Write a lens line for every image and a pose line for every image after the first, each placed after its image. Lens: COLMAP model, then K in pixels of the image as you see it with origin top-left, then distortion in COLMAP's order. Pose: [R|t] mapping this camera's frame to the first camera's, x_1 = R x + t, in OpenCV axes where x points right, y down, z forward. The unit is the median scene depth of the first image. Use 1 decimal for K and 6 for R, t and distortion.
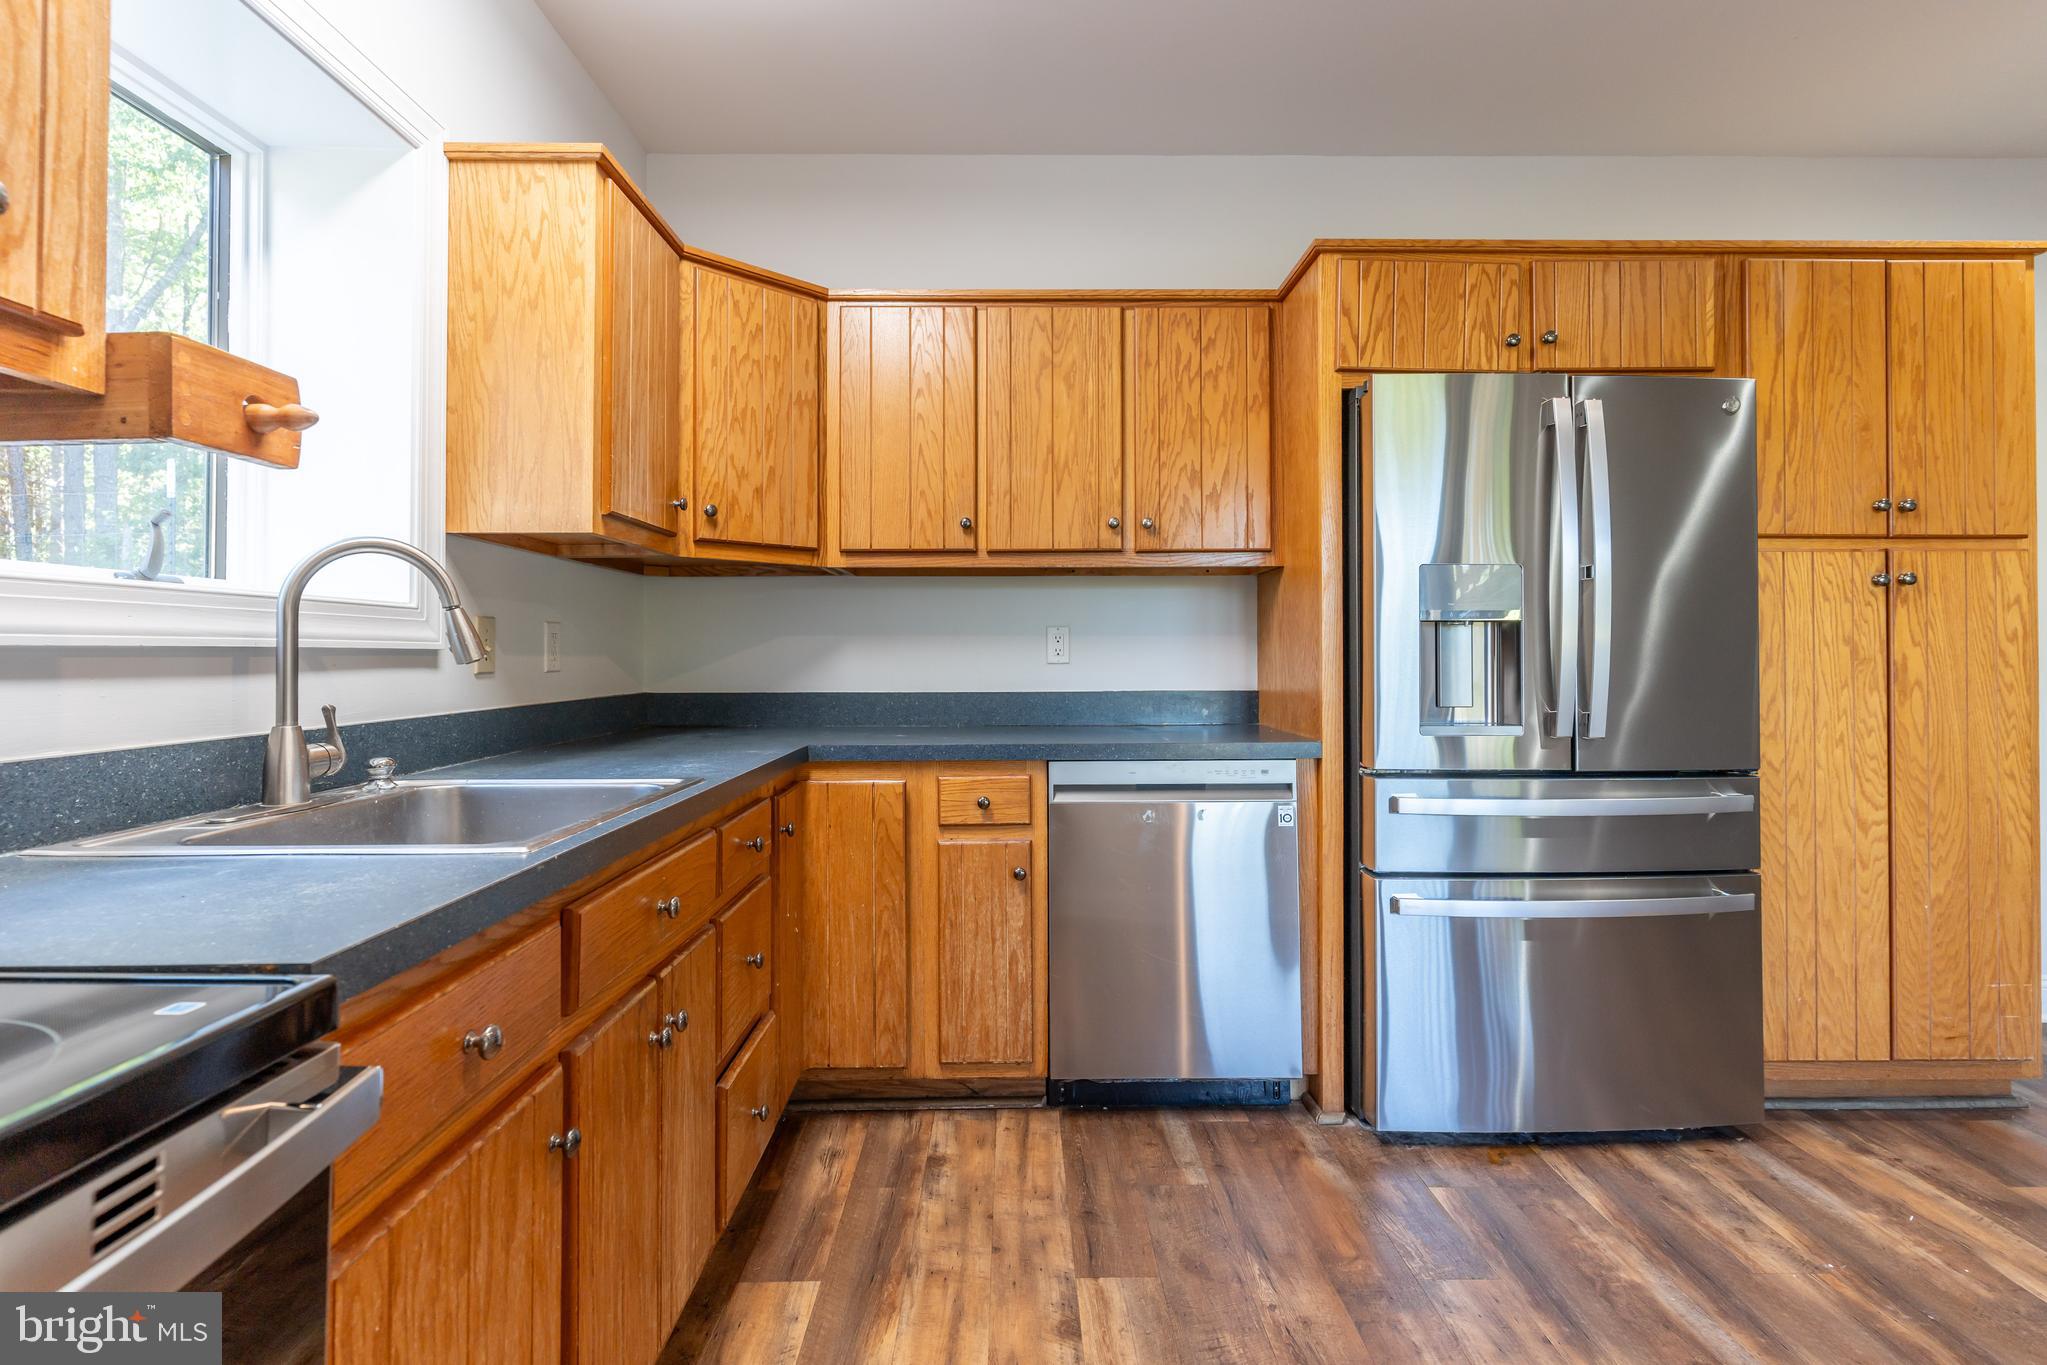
lens RADIAL K [[970.9, 0, 1027.4], [0, 970.9, 643.0], [0, 0, 1]] dist [-0.000780, 0.000324]
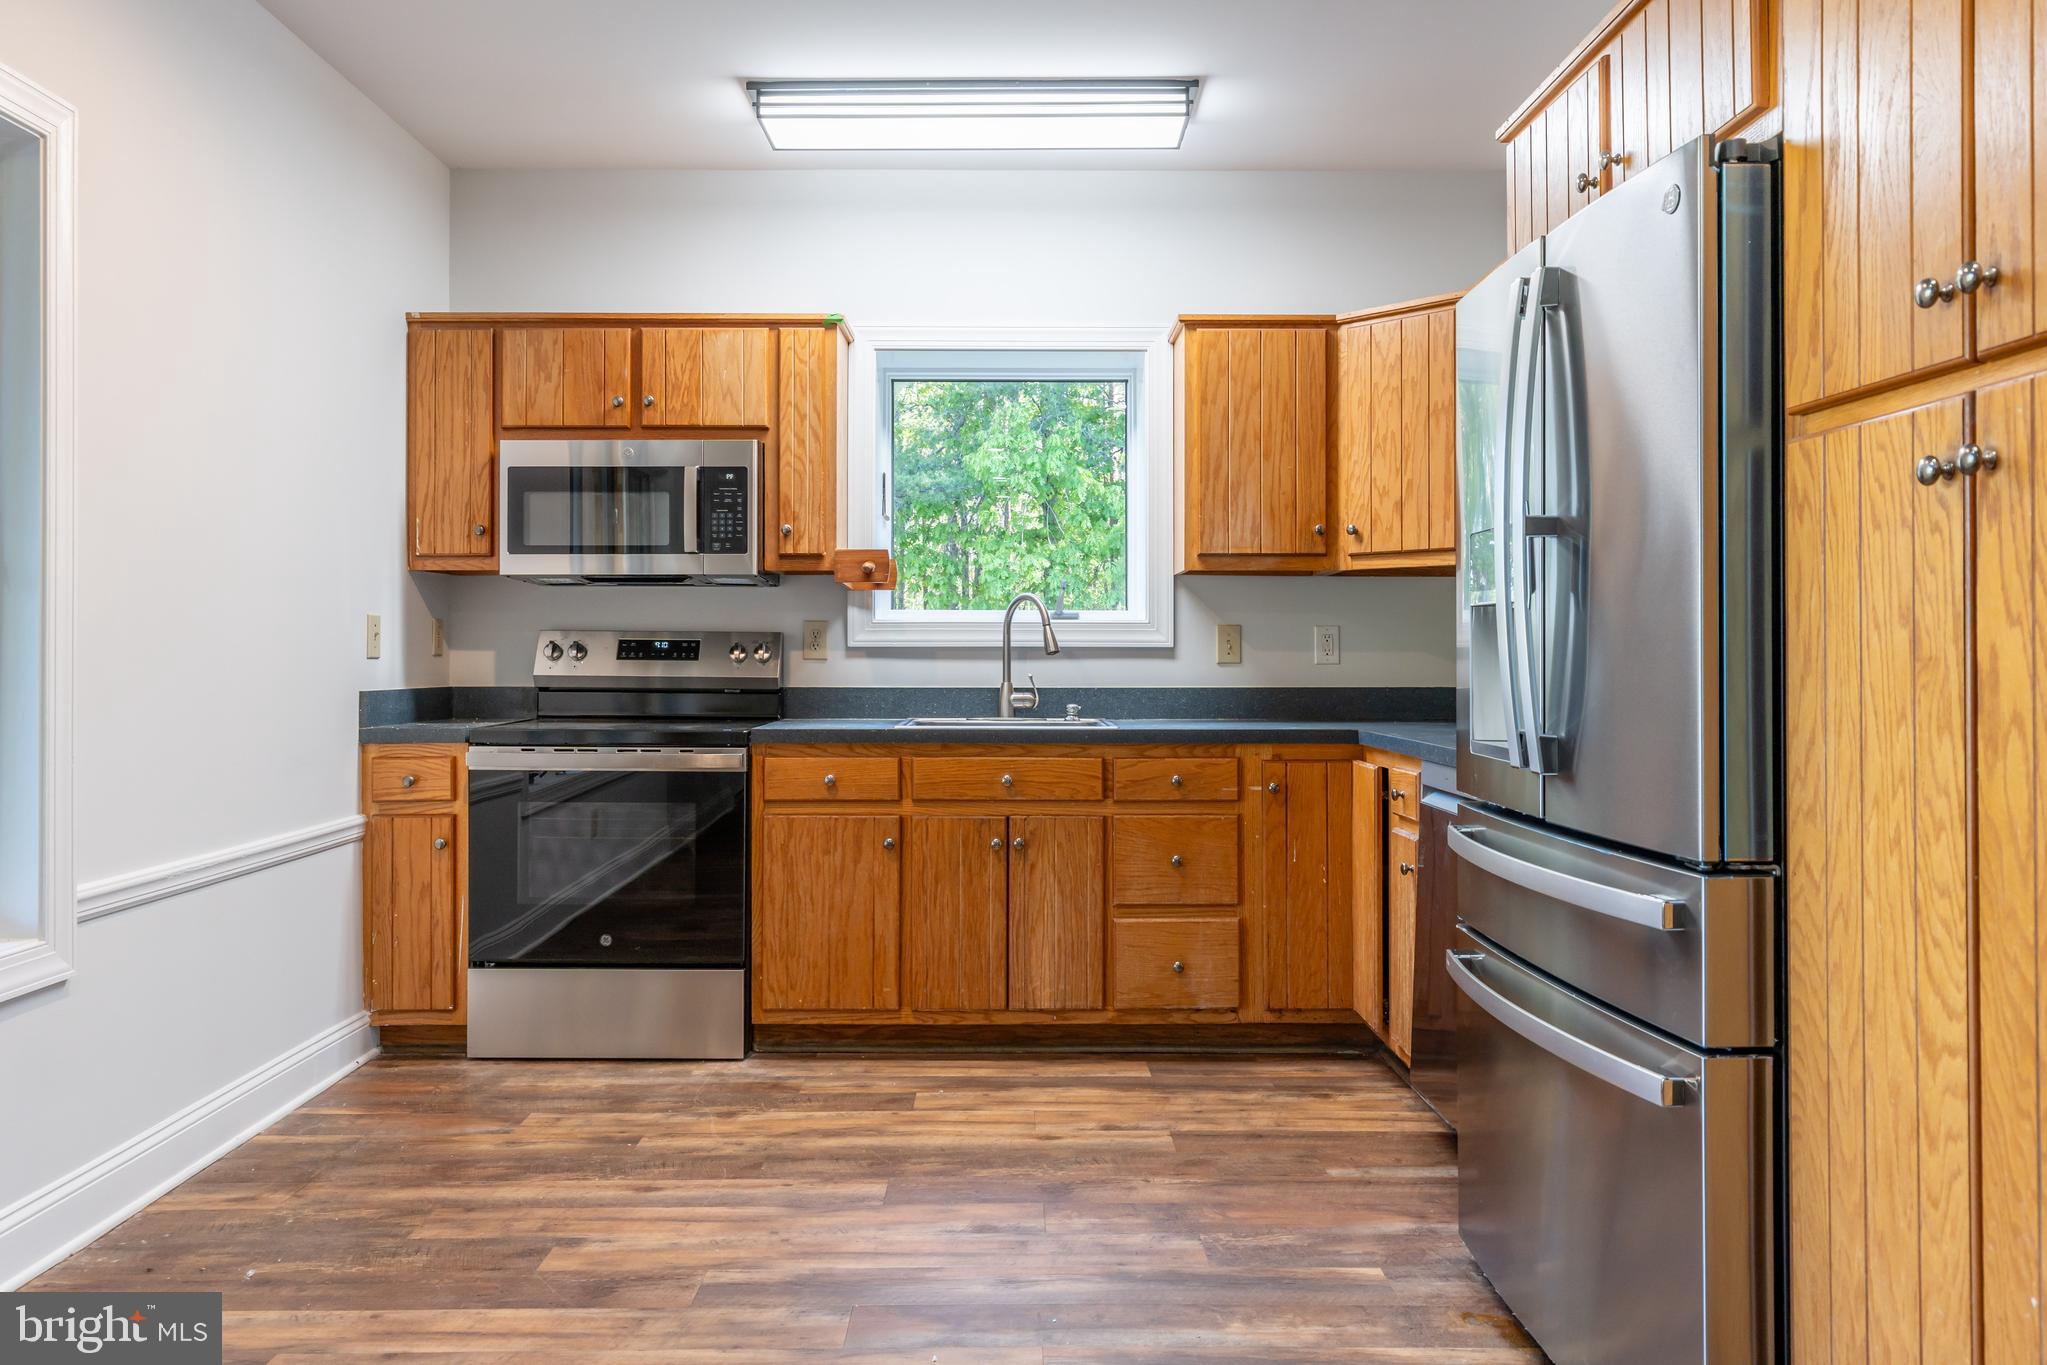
lens RADIAL K [[1471.5, 0, 1027.0], [0, 1471.5, 635.5], [0, 0, 1]] dist [0.000066, -0.001091]
pose [[0.006870, -0.011637, -0.999909, 1.510636], [0.013764, 0.999839, -0.011541, 0.008707], [0.999882, -0.013684, 0.007029, 0.600098]]
